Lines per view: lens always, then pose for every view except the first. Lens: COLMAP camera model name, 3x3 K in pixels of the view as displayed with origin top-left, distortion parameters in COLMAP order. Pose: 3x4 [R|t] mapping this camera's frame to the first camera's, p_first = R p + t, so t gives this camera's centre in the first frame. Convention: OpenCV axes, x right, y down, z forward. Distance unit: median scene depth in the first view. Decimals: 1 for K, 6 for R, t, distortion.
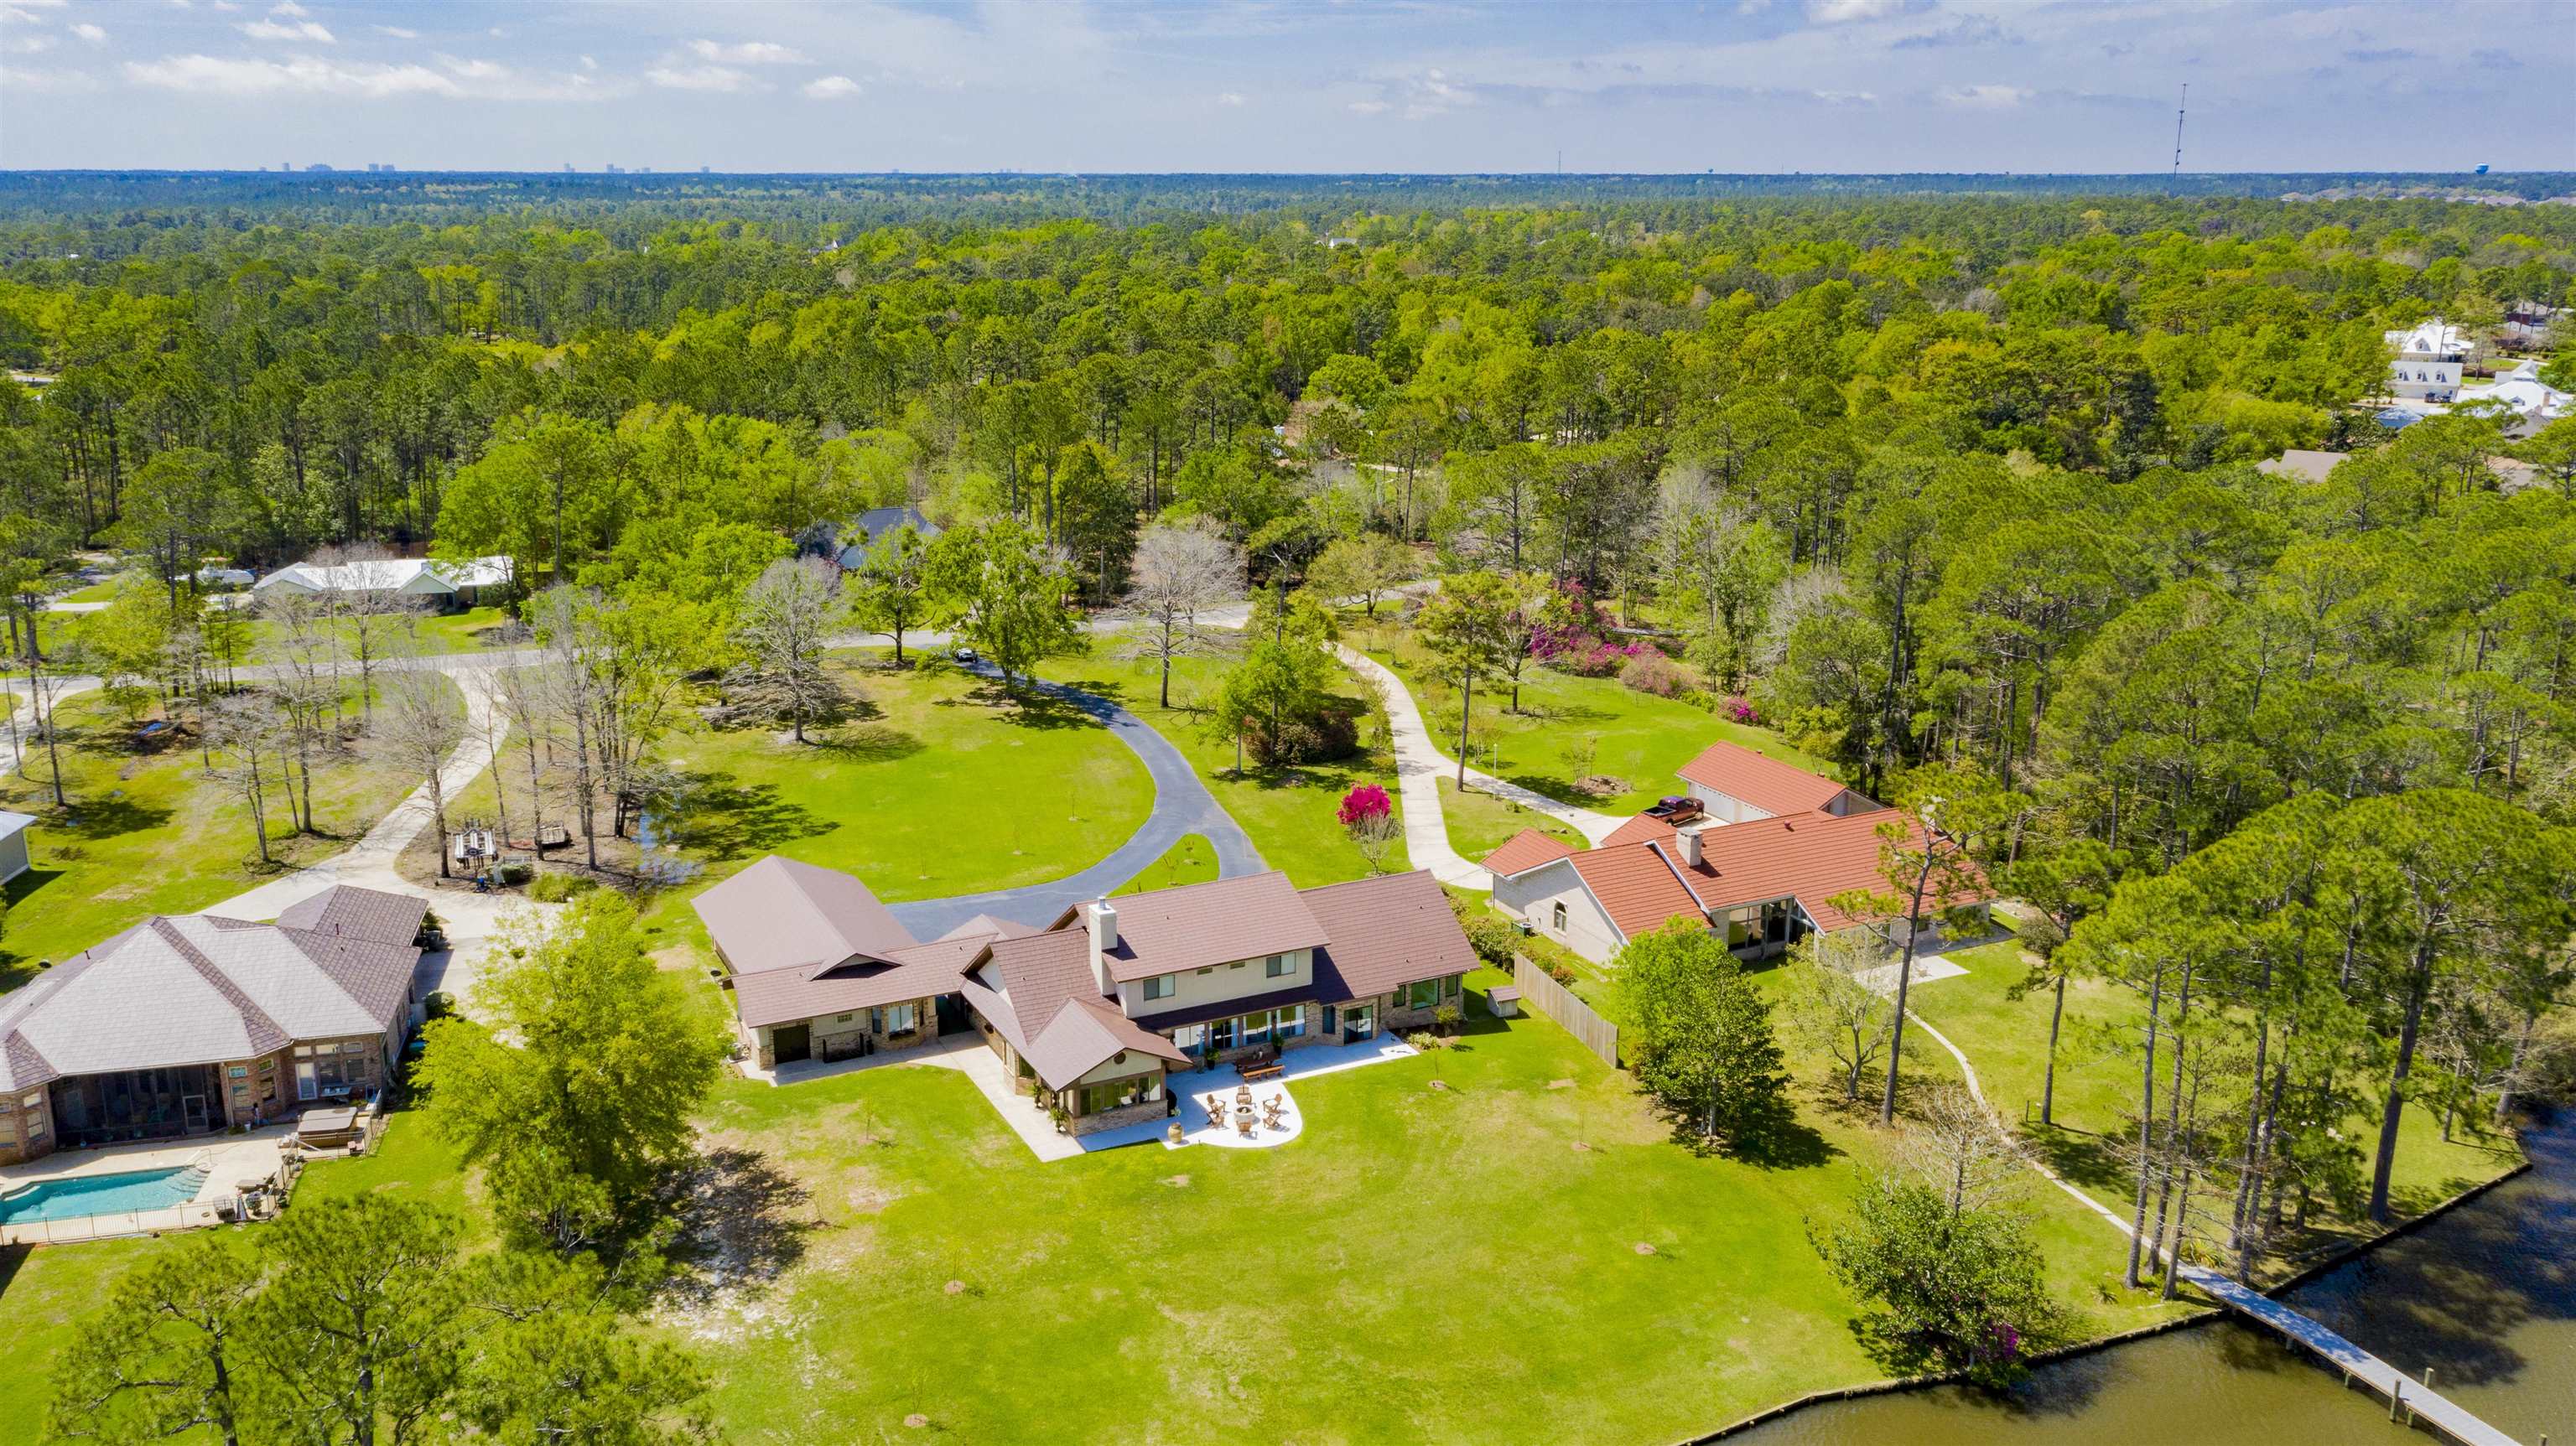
lens RADIAL K [[2100.7, 0, 1294.9], [0, 2100.7, 725.5], [0, 0, 1]] dist [-0.016619, 0.071365]
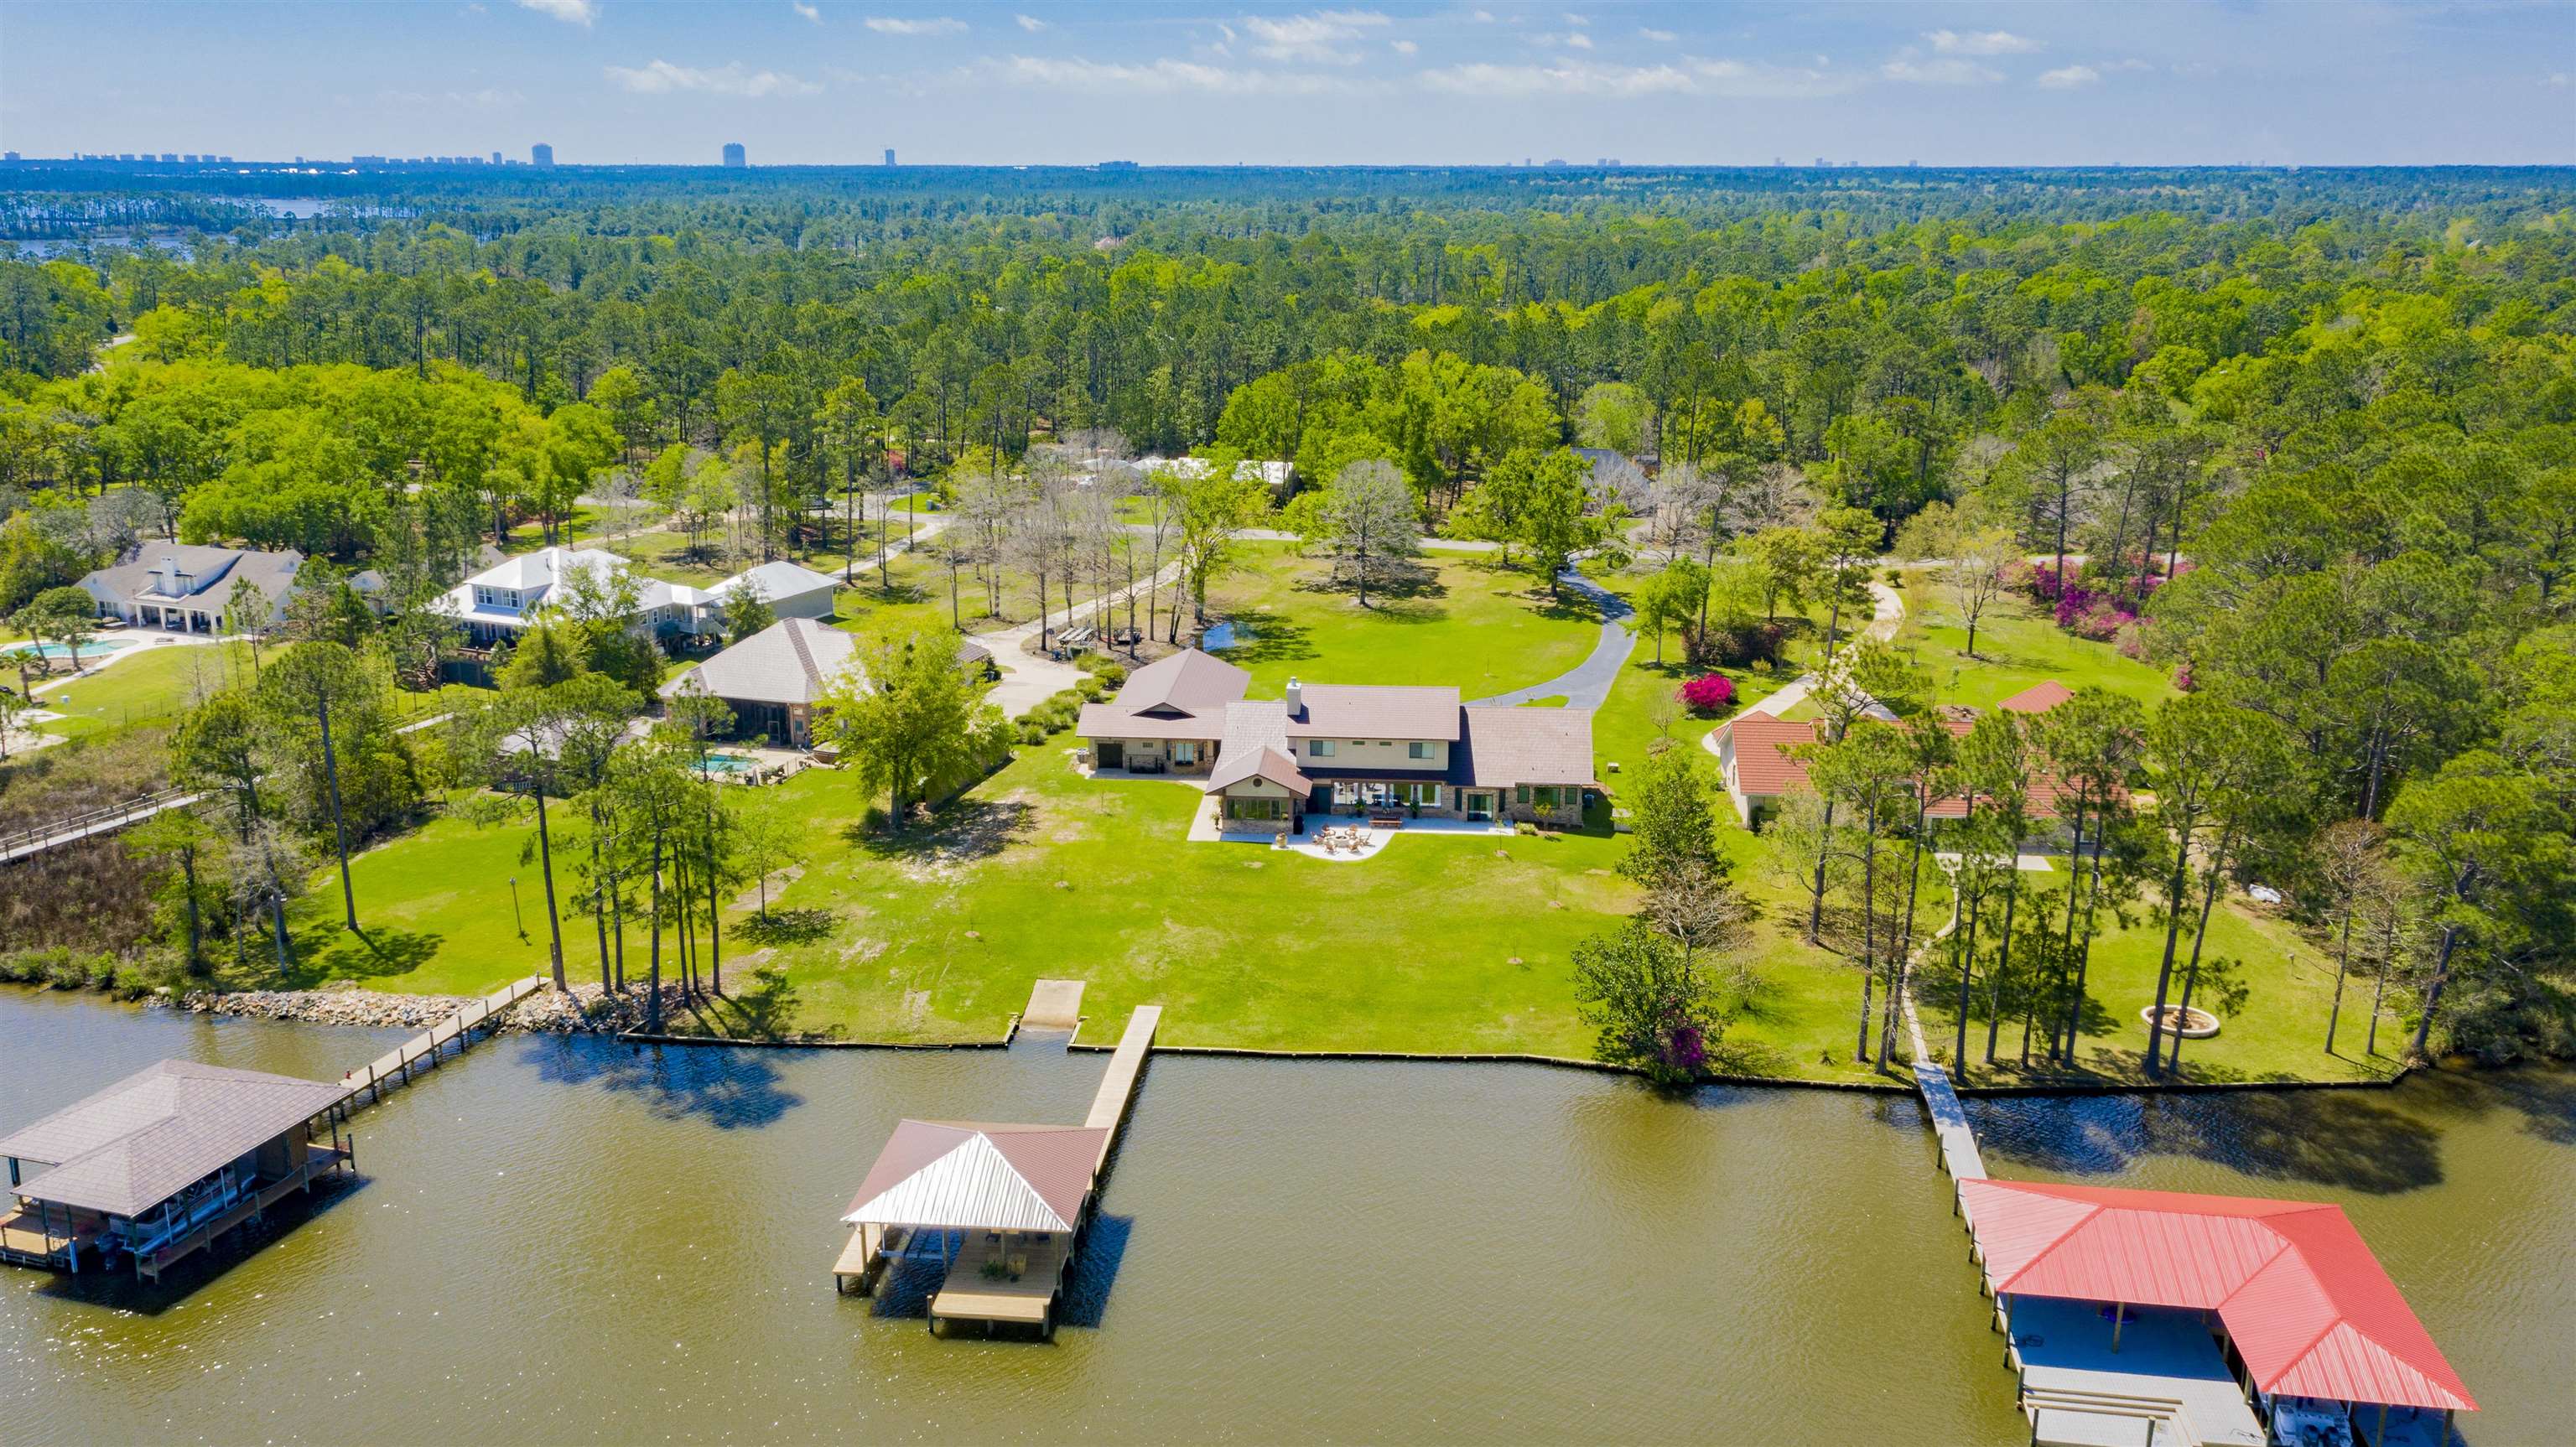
lens RADIAL K [[2100.8, 0, 1294.9], [0, 2100.8, 726.0], [0, 0, 1]] dist [-0.016619, 0.071365]
pose [[0.858530, 0.134124, -0.494911, 0.330139], [-0.132774, 0.990414, 0.038083, 0.033251], [0.495275, 0.033016, 0.868109, -0.112327]]
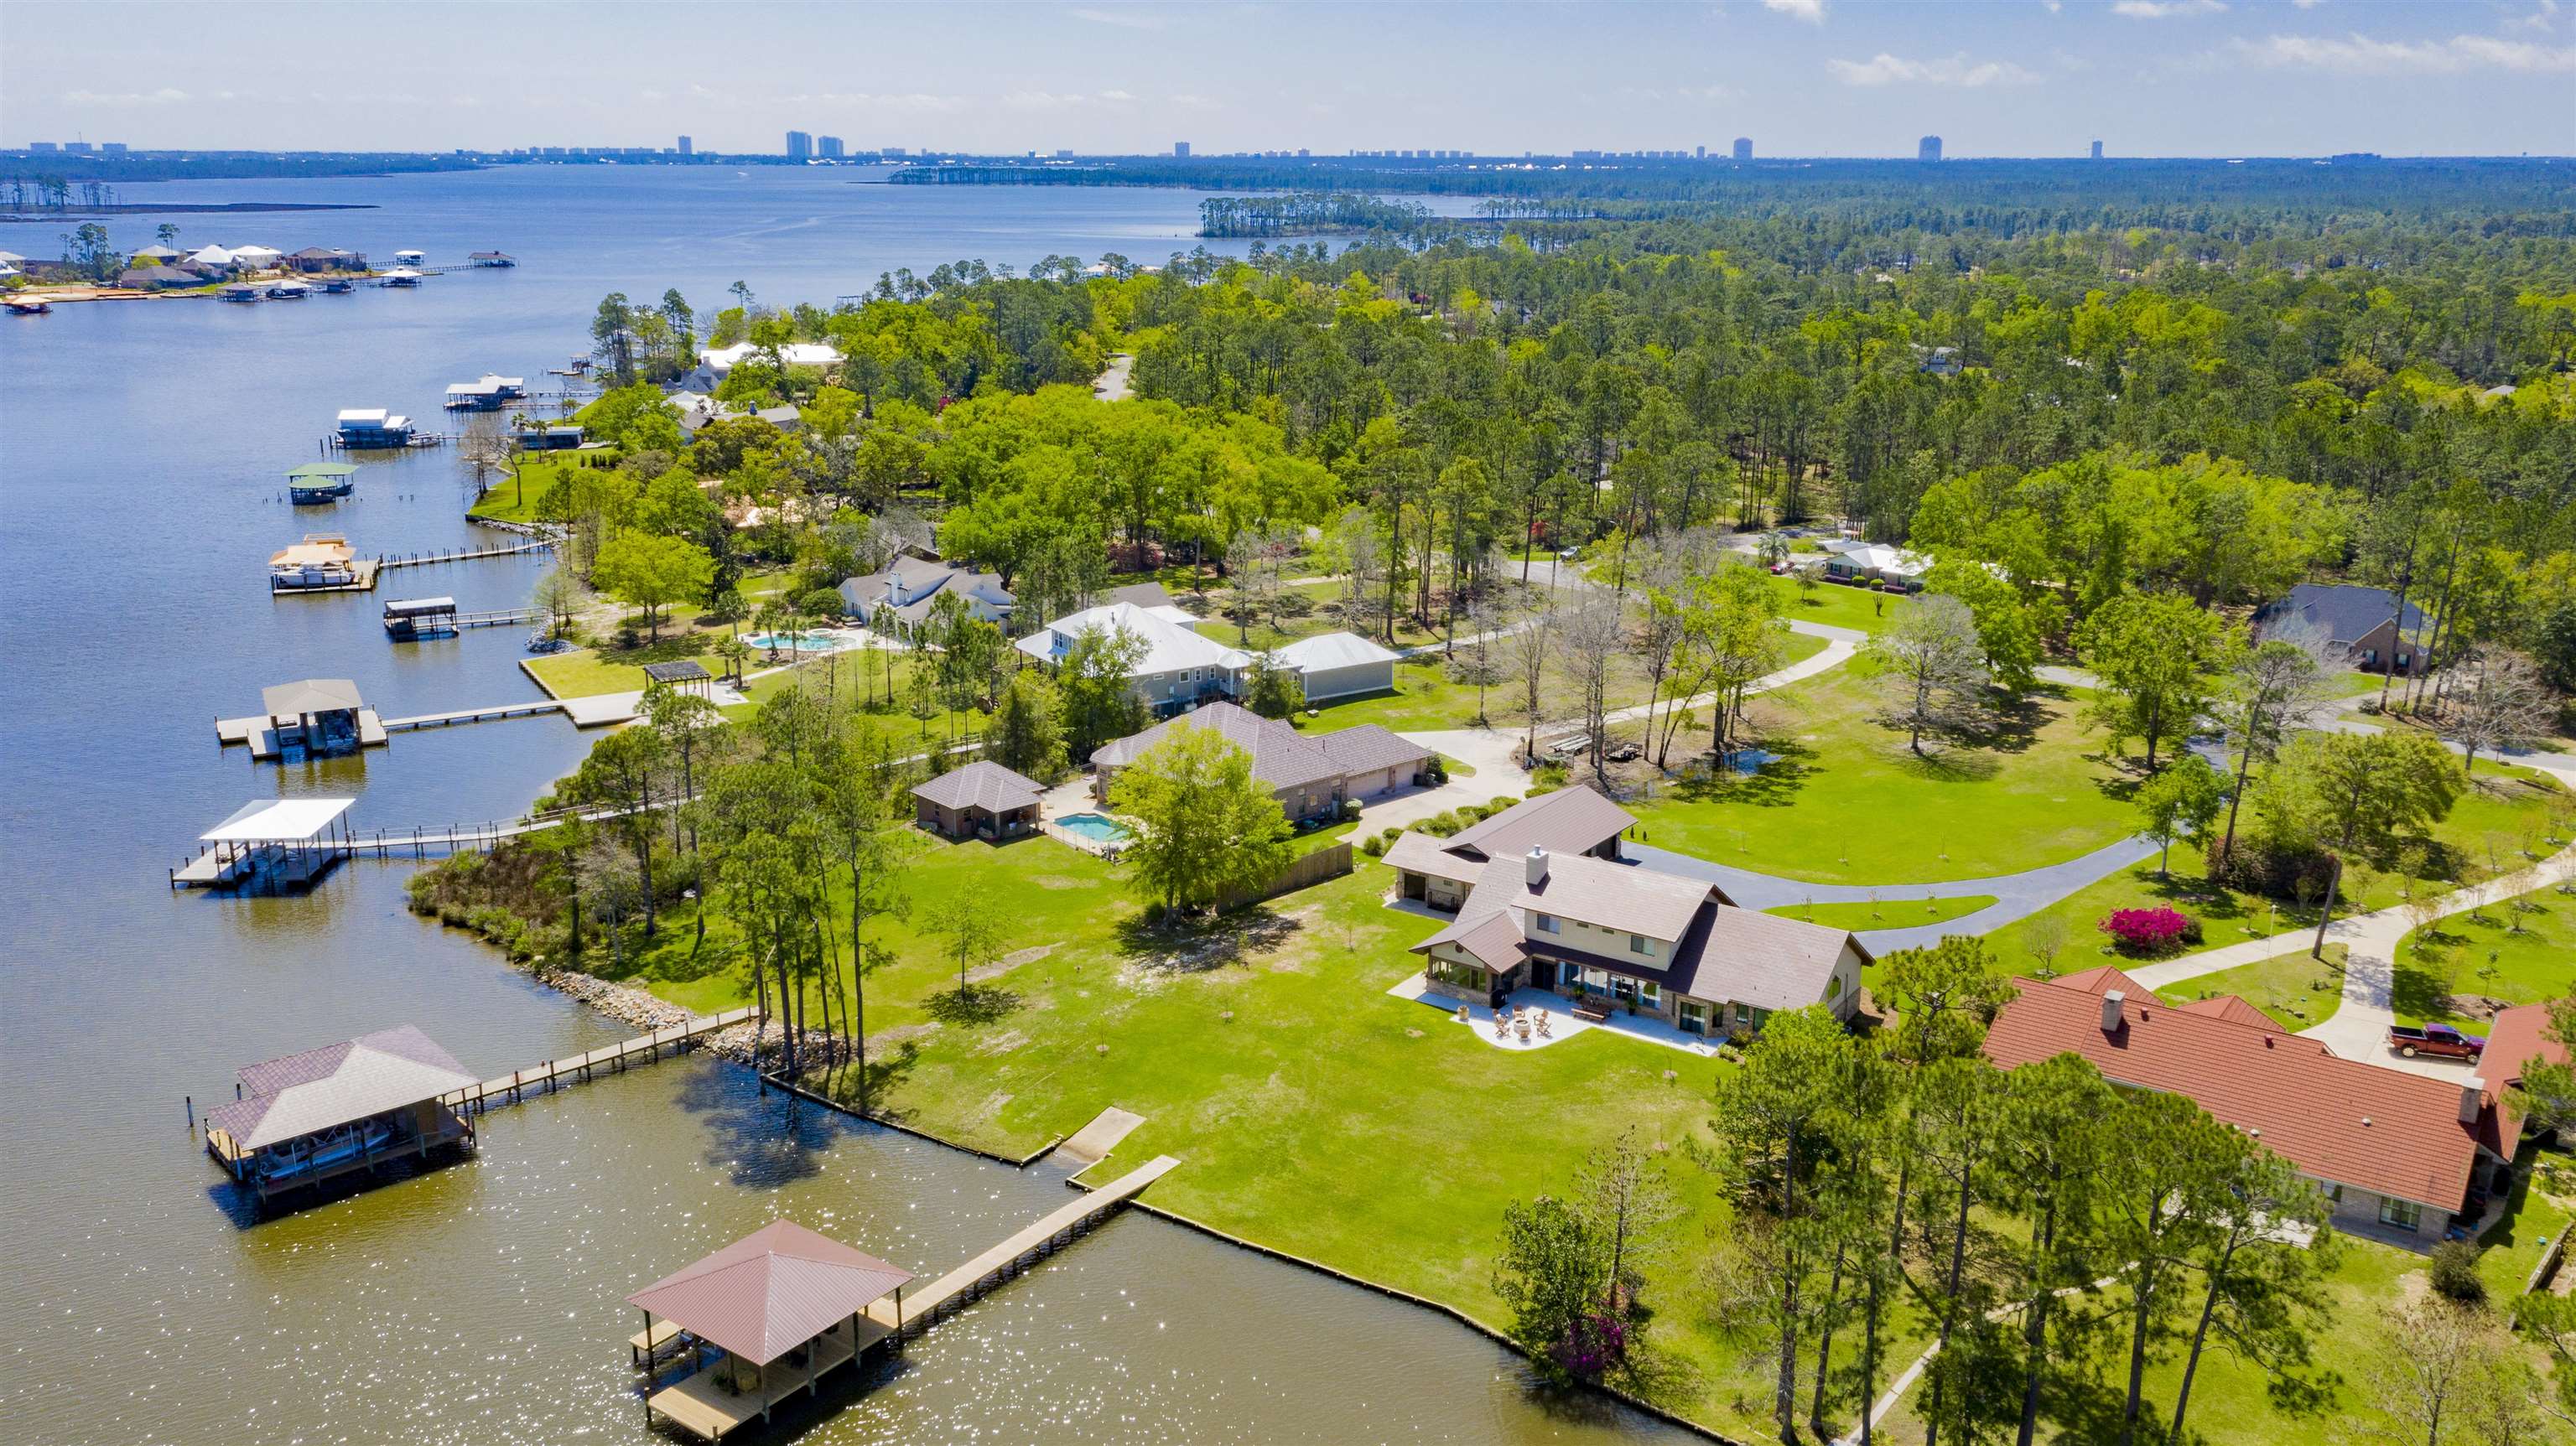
lens RADIAL K [[2100.7, 0, 1294.9], [0, 2100.7, 725.5], [0, 0, 1]] dist [-0.016619, 0.071365]
pose [[0.476617, 0.232141, -0.847907, 0.522990], [-0.227332, 0.964245, 0.136207, -0.076418], [0.849210, 0.127837, 0.512348, 0.095178]]
